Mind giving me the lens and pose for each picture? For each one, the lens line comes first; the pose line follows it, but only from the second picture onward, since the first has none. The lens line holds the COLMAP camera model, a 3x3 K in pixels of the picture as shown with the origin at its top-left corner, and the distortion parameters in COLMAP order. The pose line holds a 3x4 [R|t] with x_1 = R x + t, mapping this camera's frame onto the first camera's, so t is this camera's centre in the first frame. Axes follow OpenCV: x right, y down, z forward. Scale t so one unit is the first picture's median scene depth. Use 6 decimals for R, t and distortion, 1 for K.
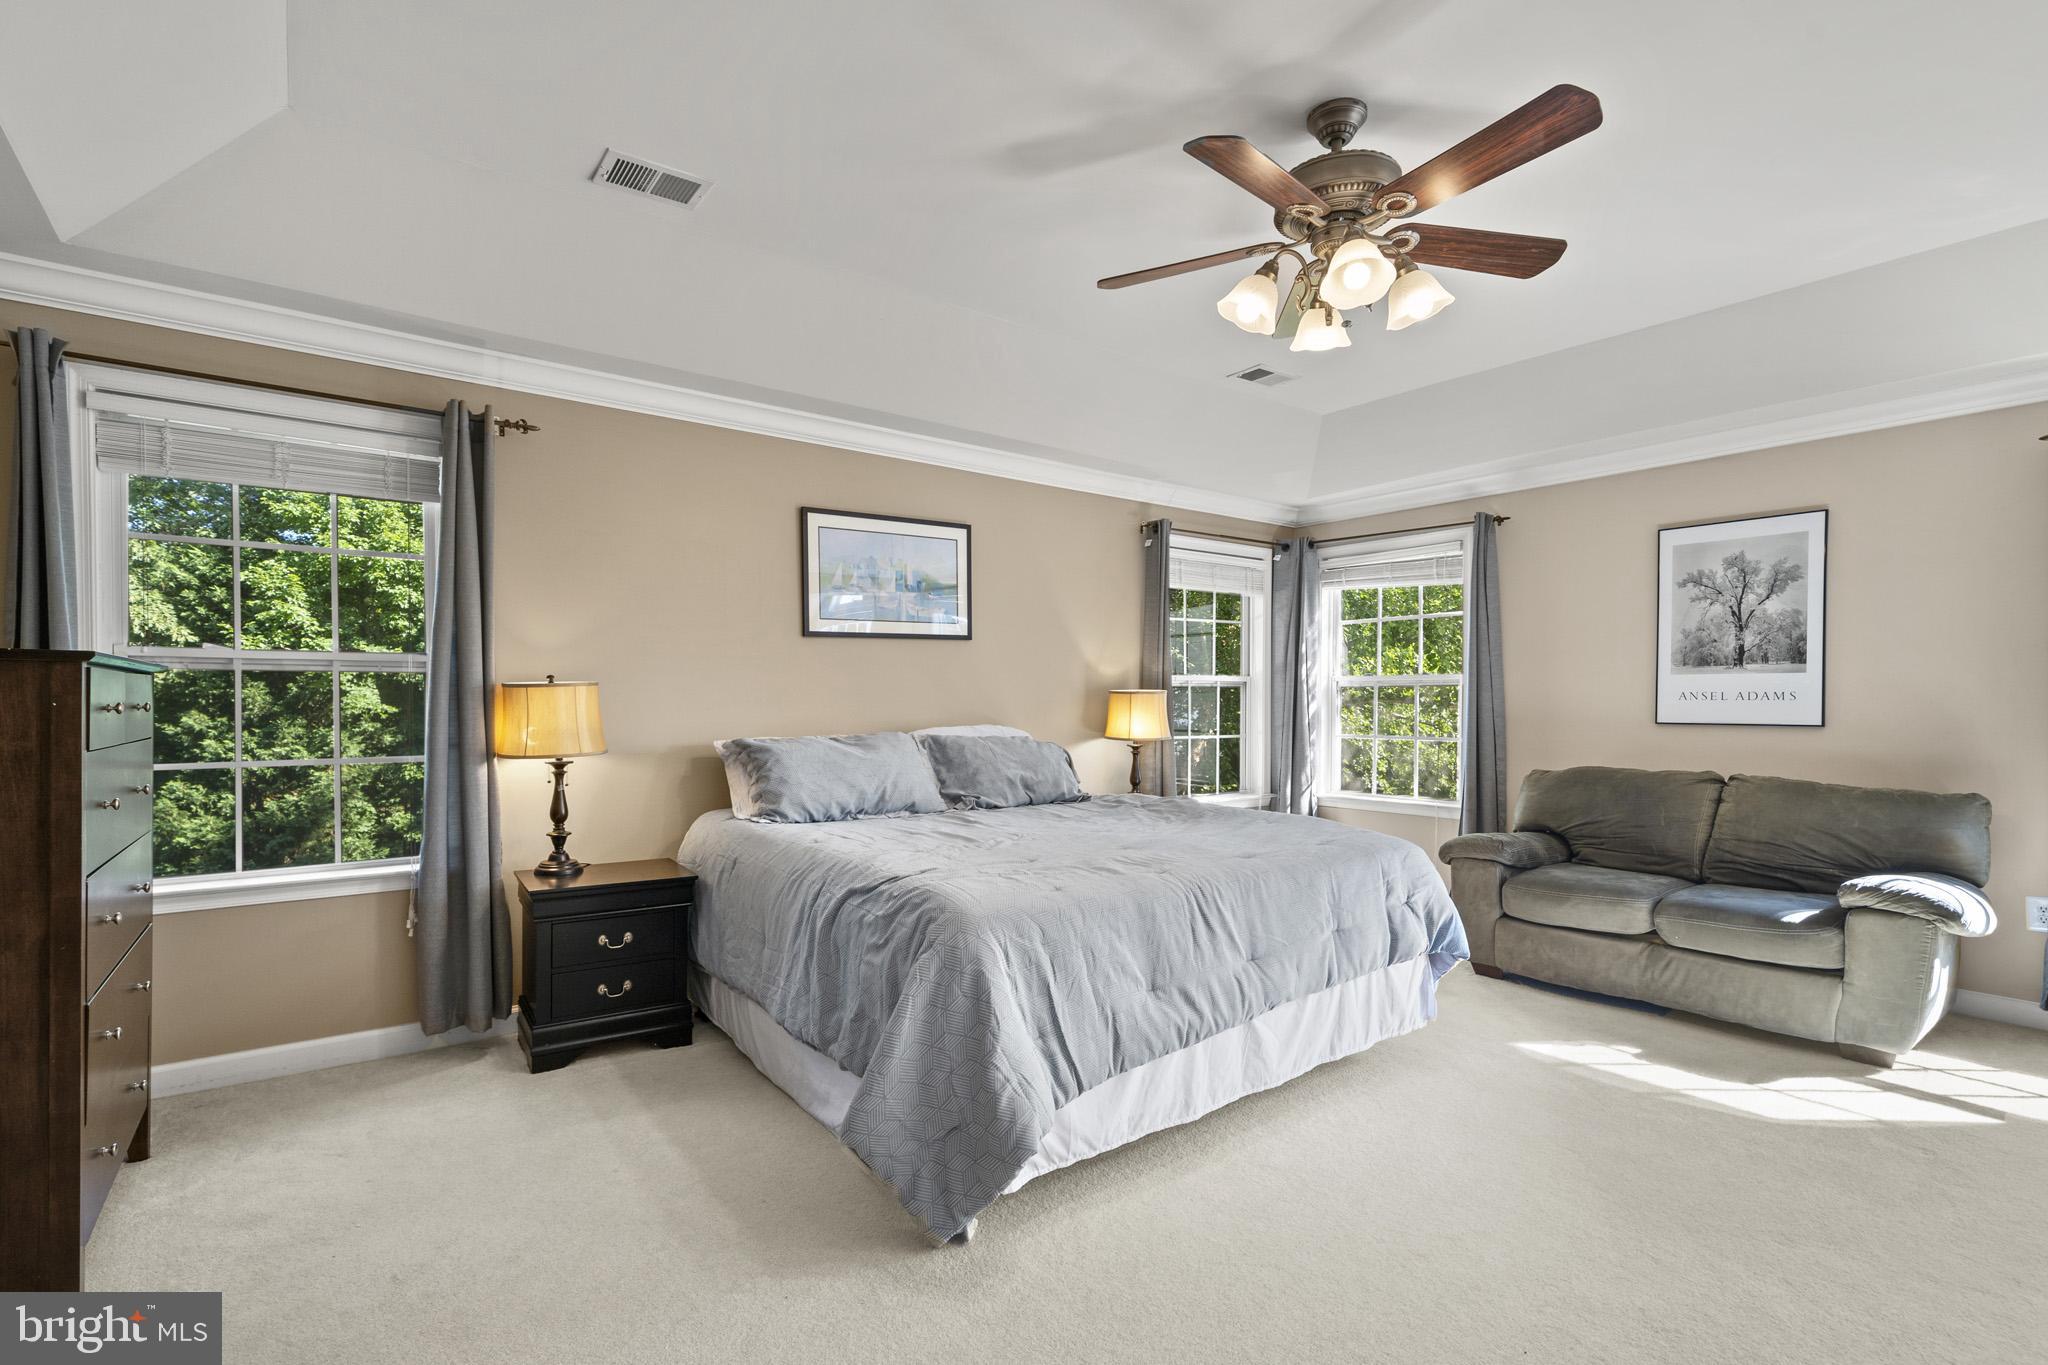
lens RADIAL K [[939.9, 0, 1036.1], [0, 939.9, 710.9], [0, 0, 1]] dist [0.014100, -0.000191]
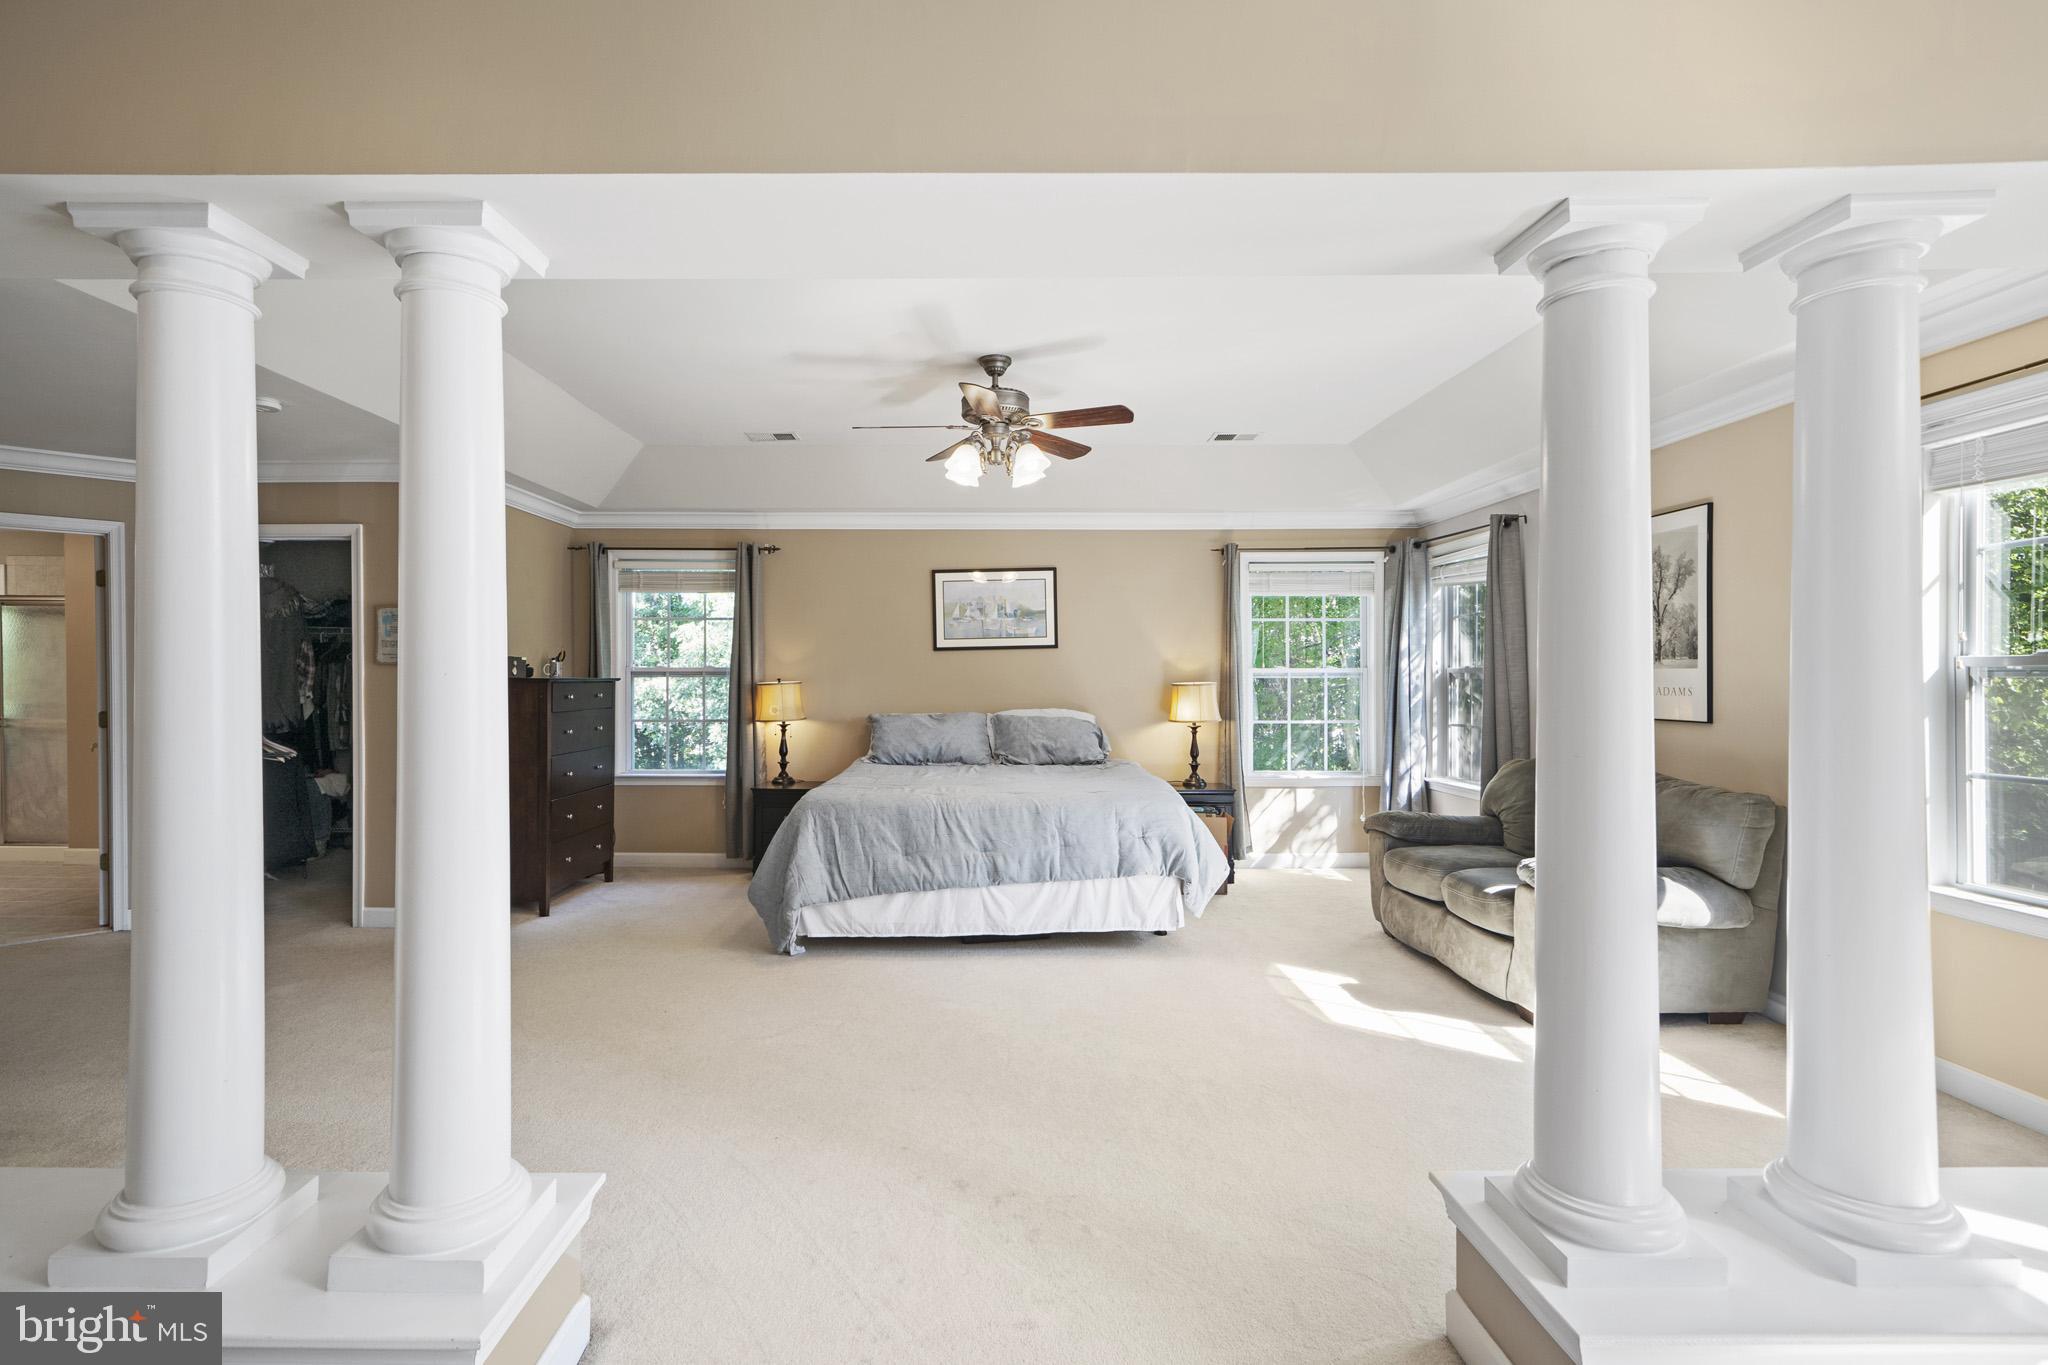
lens RADIAL K [[939.9, 0, 1010.5], [0, 939.9, 681.3], [0, 0, 1]] dist [0.014100, -0.000191]
pose [[0.805584, -0.000760, -0.592481, 0.814912], [-0.004955, 0.999956, -0.008019, -0.015729], [0.592460, 0.009395, 0.805545, -0.207928]]
